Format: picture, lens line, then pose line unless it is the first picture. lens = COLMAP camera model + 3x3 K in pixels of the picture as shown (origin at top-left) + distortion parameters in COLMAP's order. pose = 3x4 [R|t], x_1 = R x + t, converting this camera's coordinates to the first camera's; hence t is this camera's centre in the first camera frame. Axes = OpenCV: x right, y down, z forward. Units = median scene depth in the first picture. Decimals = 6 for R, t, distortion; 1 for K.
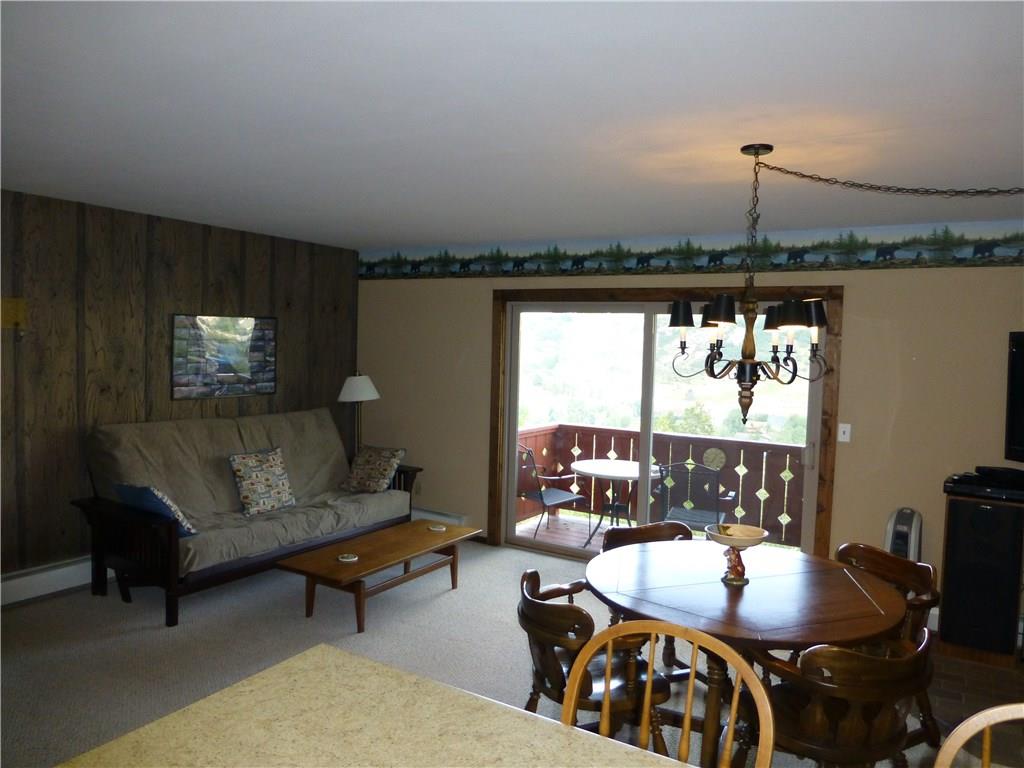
lens RADIAL K [[736.2, 0, 513.6], [0, 736.2, 385.5], [0, 0, 1]] dist [-0.037698, 0.008788]
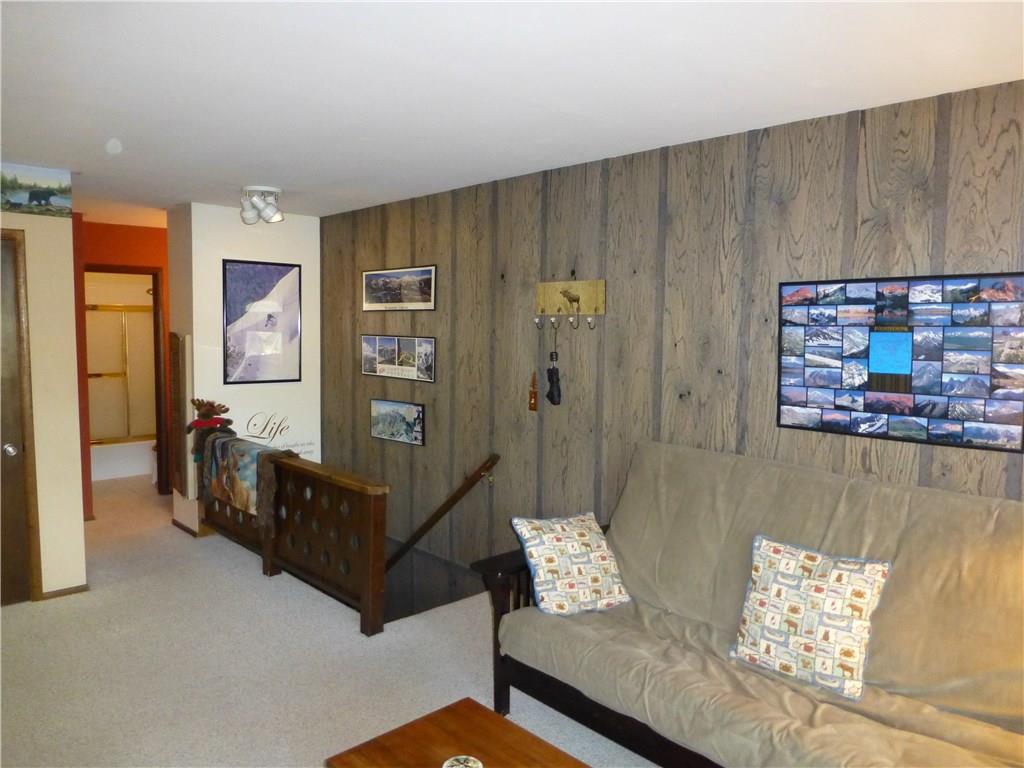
lens RADIAL K [[727.3, 0, 507.2], [0, 727.3, 382.6], [0, 0, 1]] dist [-0.044360, 0.006142]
pose [[-0.263910, 0.046359, -0.963432, 0.174392], [-0.076121, 0.994728, 0.068717, -0.041559], [0.961539, 0.091473, -0.258990, 0.977676]]
